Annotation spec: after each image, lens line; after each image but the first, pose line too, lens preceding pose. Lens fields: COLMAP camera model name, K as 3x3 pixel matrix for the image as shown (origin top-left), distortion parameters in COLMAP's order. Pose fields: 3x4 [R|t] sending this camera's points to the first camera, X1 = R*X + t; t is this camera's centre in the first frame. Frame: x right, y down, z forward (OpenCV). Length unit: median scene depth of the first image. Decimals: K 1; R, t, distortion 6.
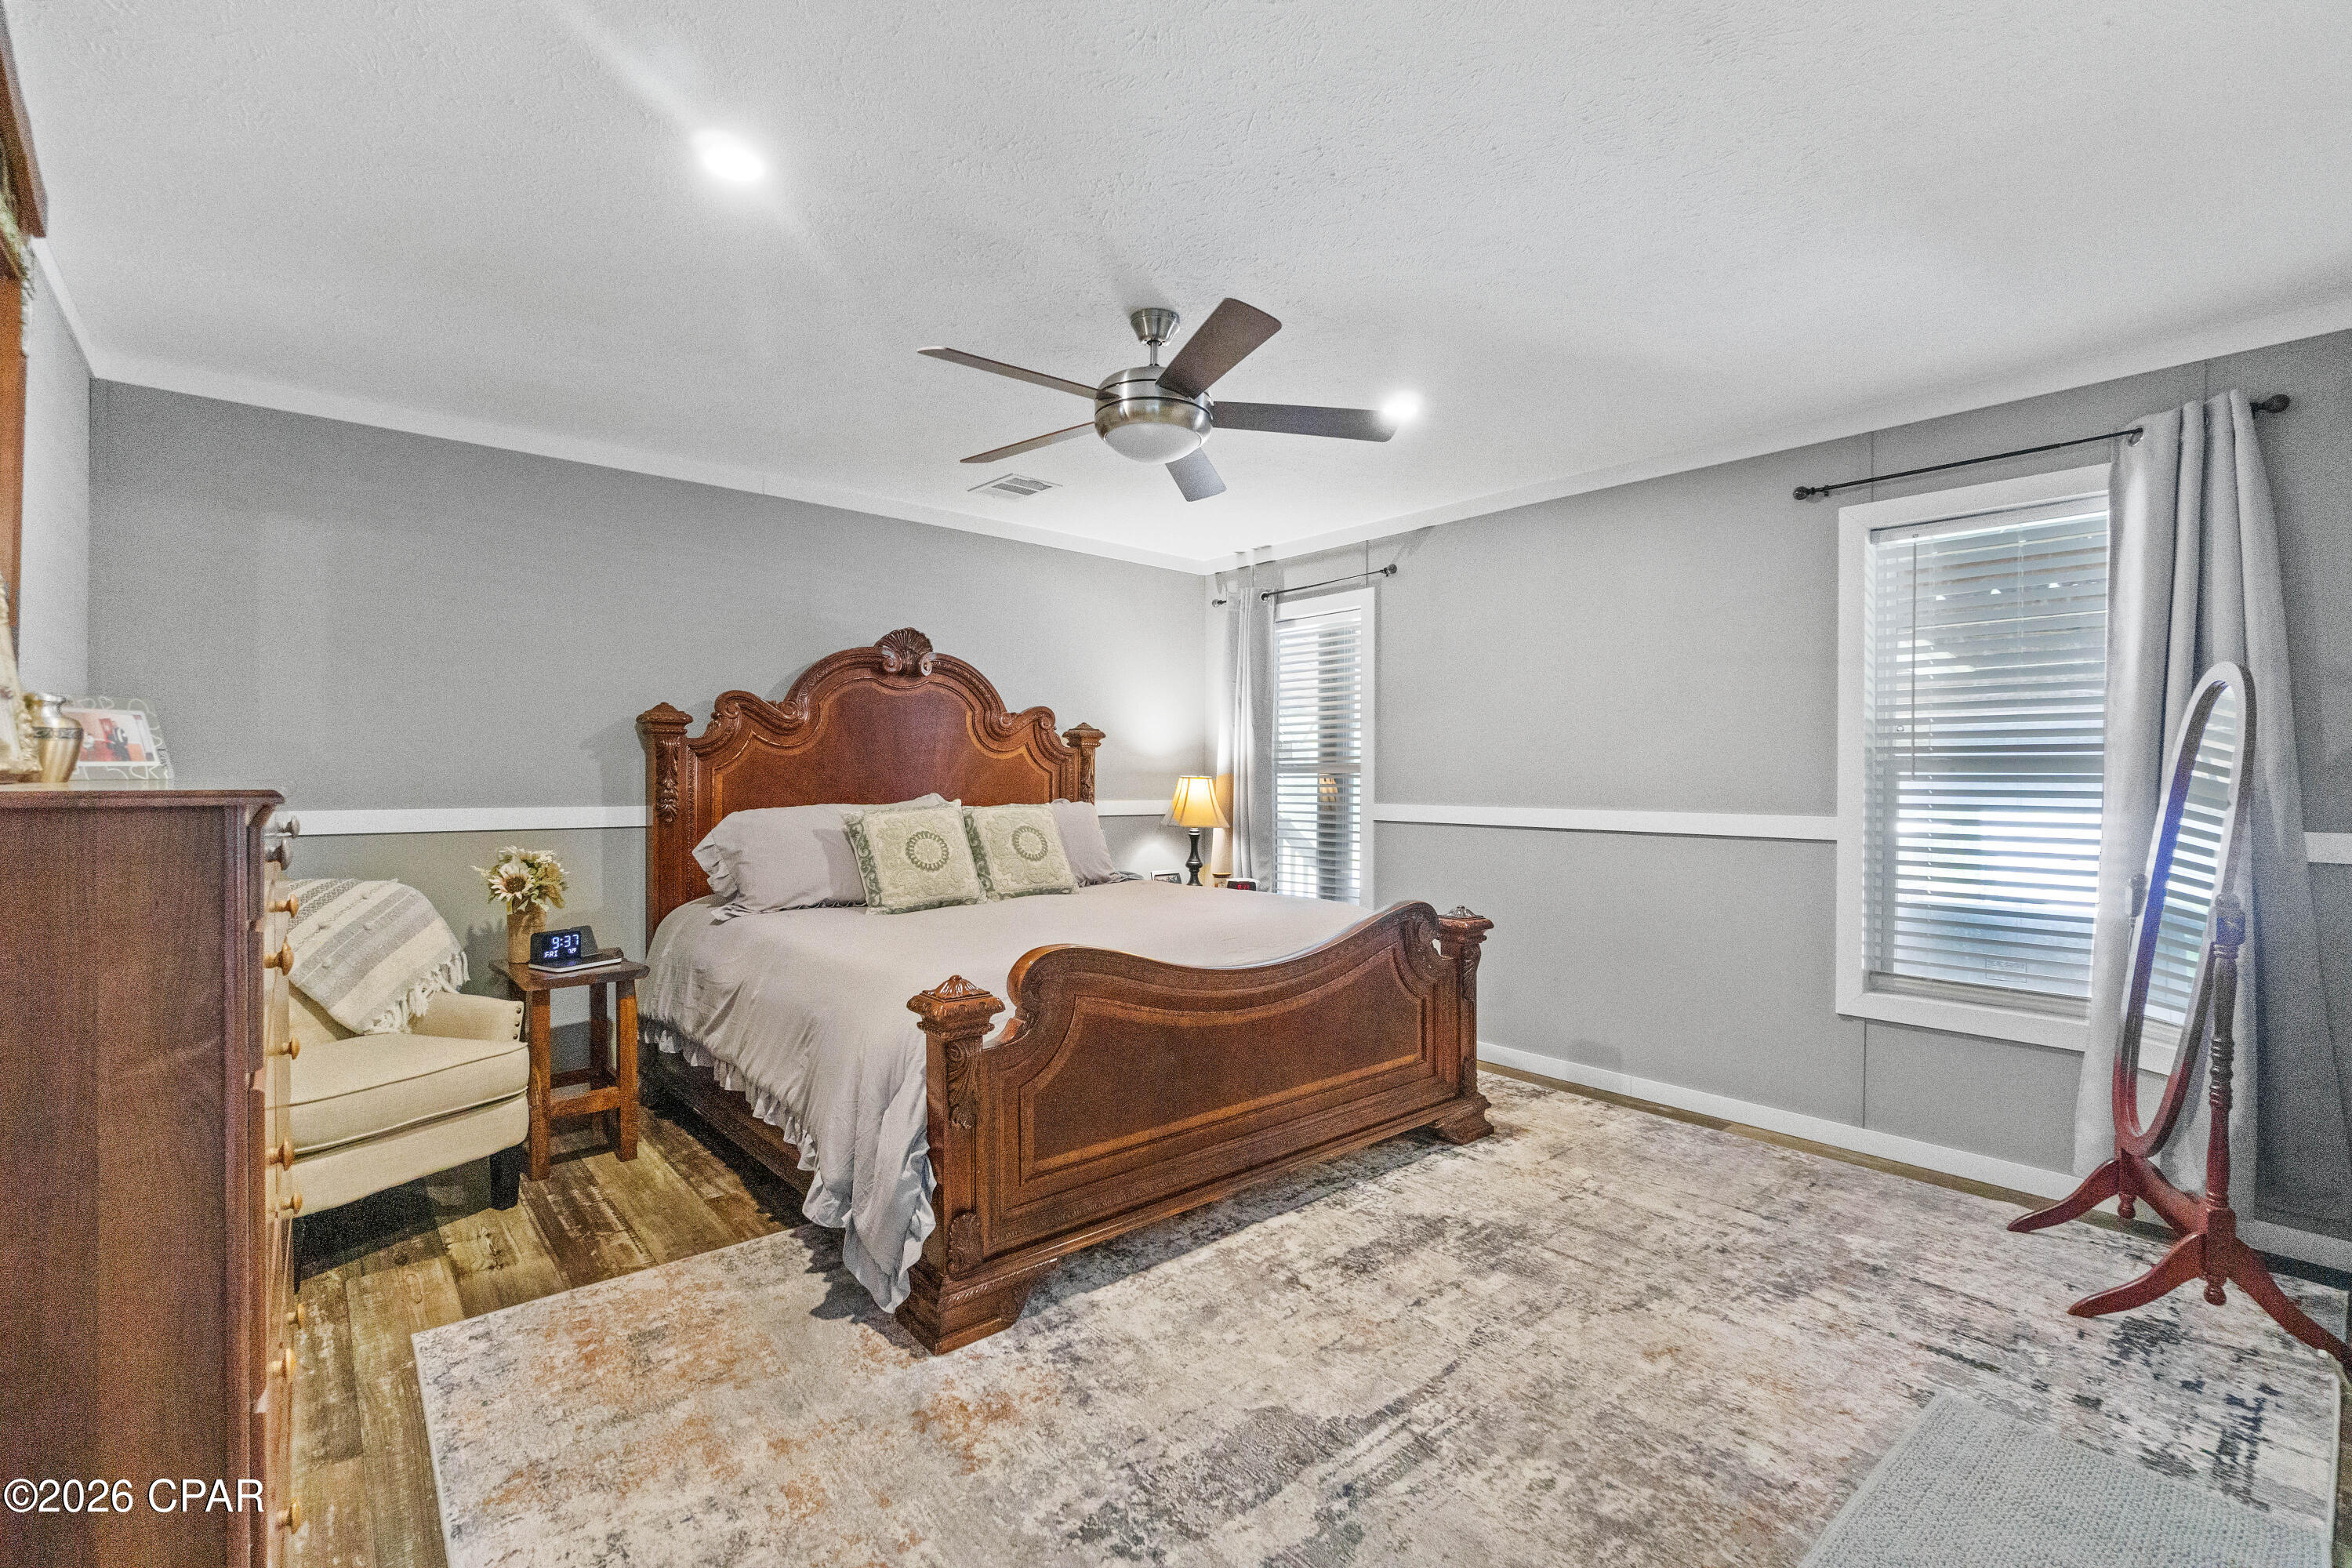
lens RADIAL K [[1015.3, 0, 1176.0], [0, 1015.3, 785.6], [0, 0, 1]] dist [-0.003540, 0.000928]
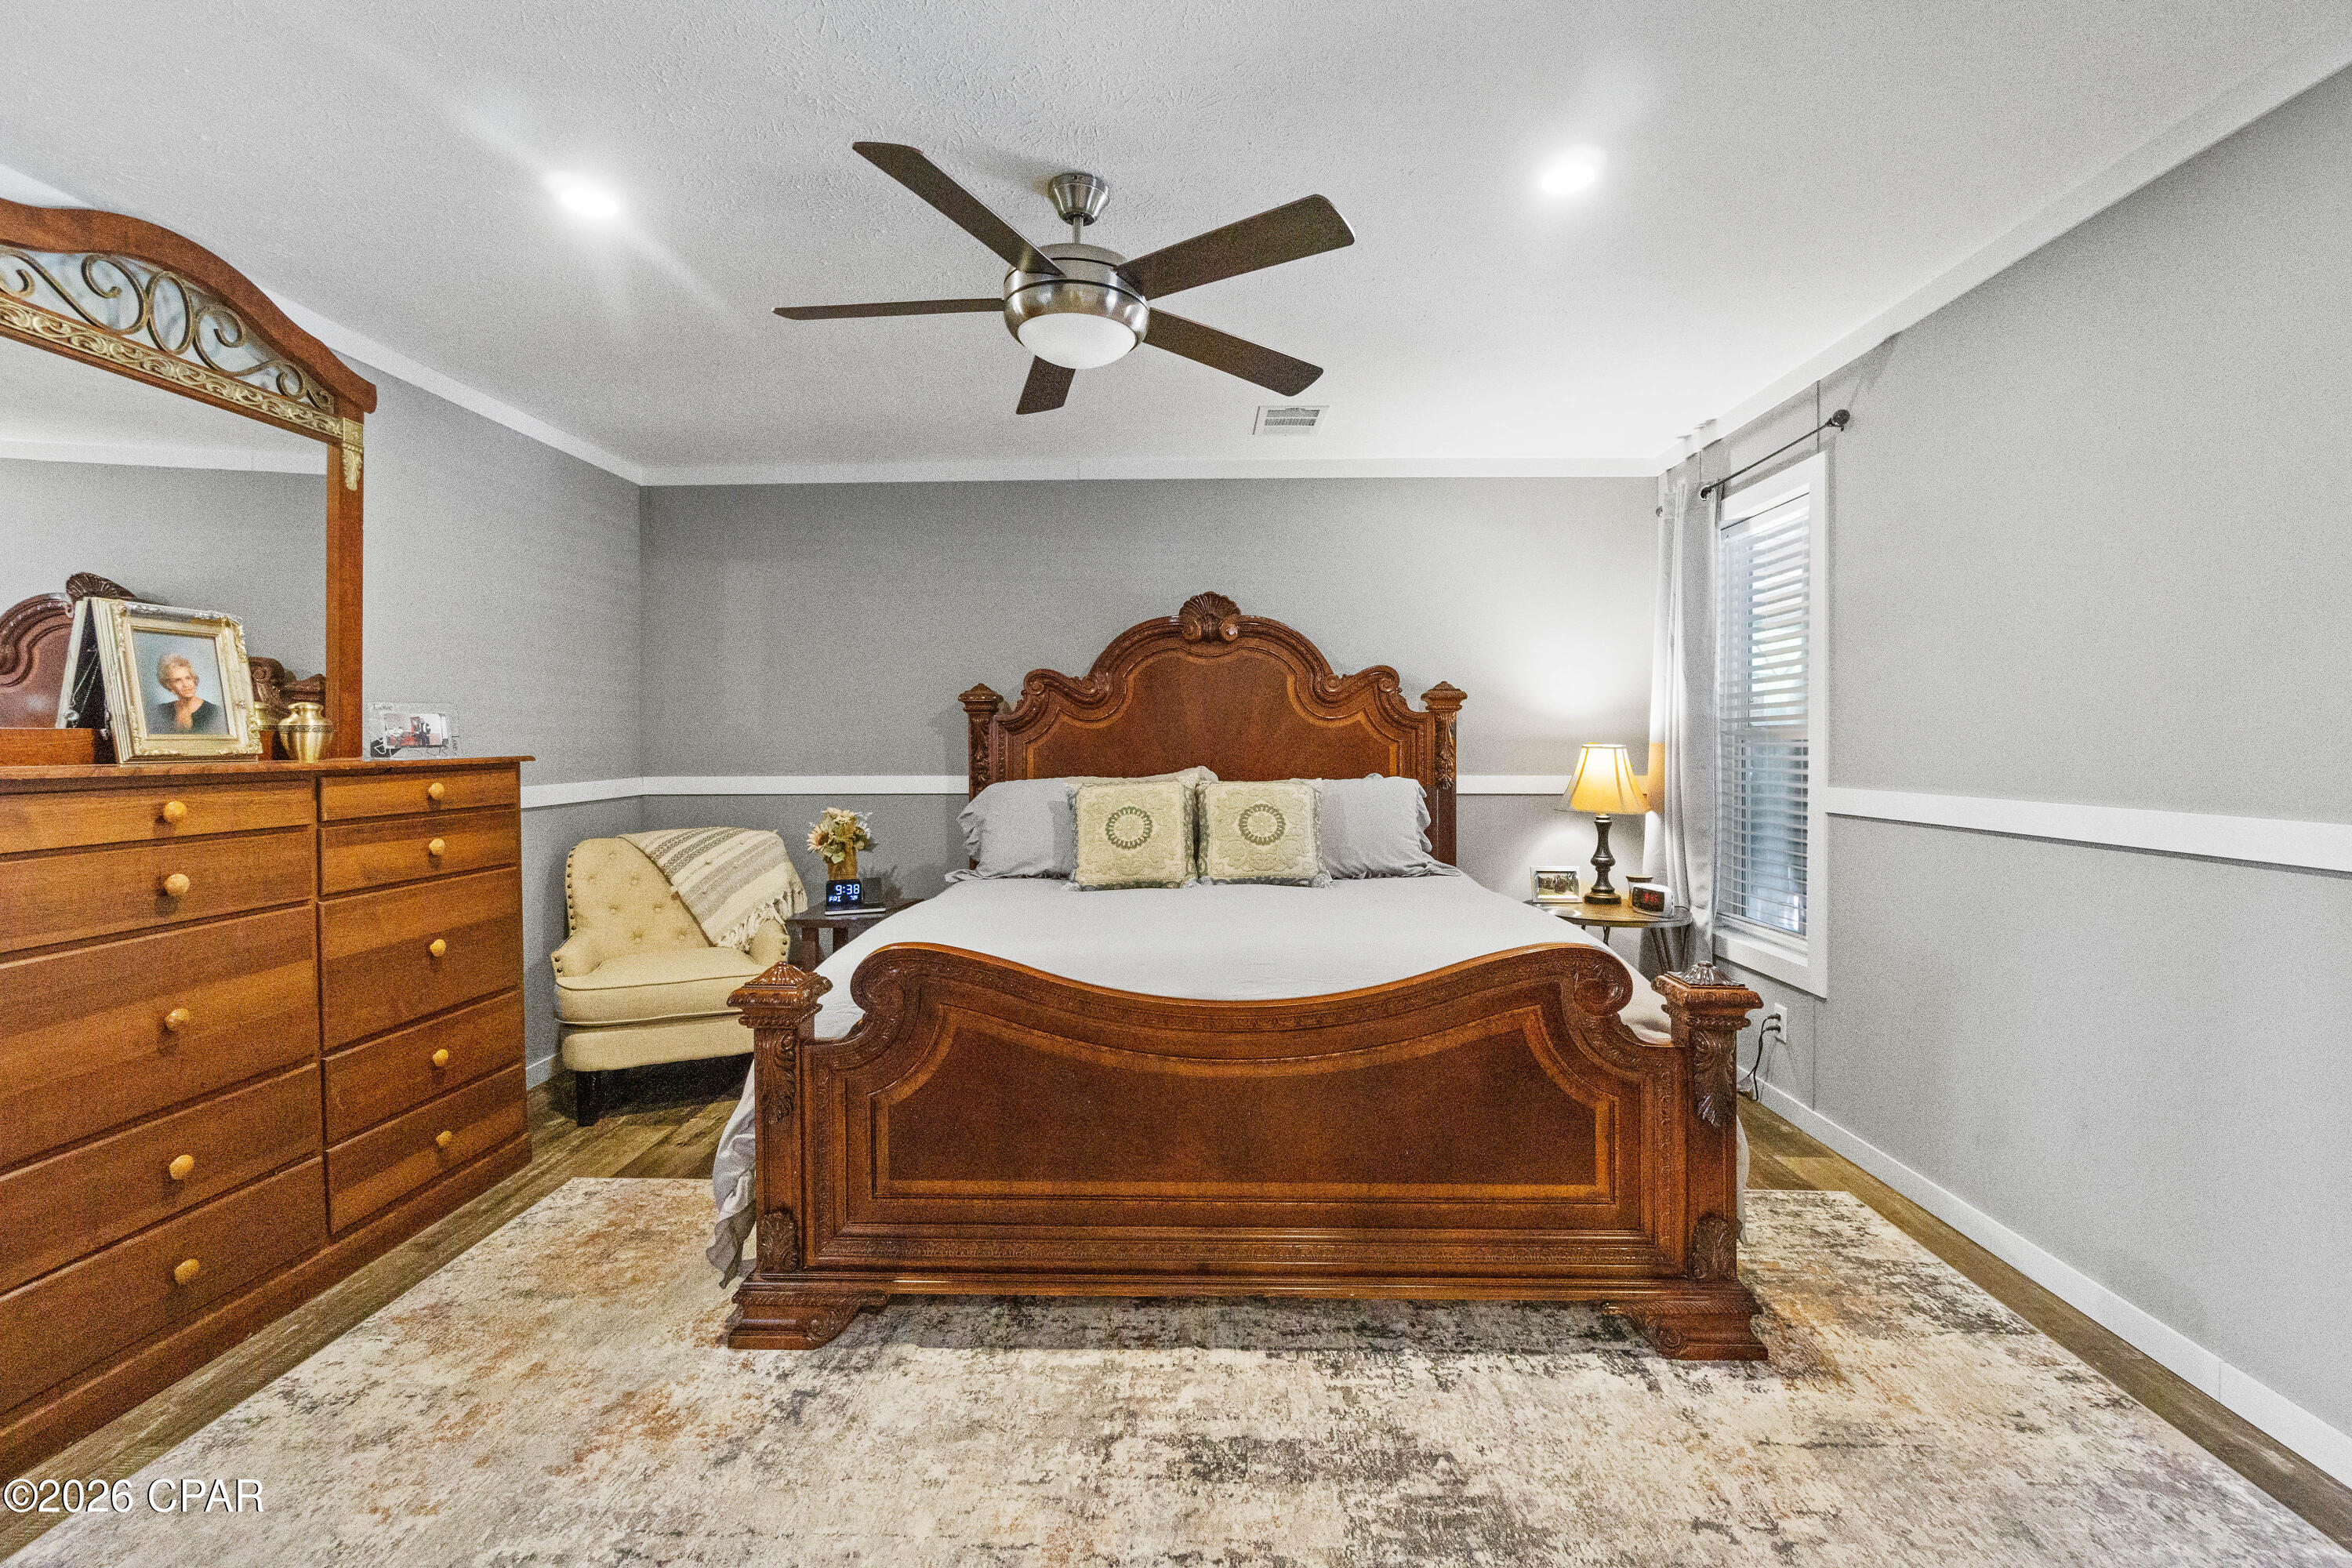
lens RADIAL K [[1015.3, 0, 1163.8], [0, 1015.3, 758.8], [0, 0, 1]] dist [-0.003540, 0.000928]
pose [[0.744425, 0.003171, -0.667699, 0.428105], [0.001475, 0.999978, 0.006394, -0.006463], [0.667705, -0.005745, 0.744404, 0.327569]]
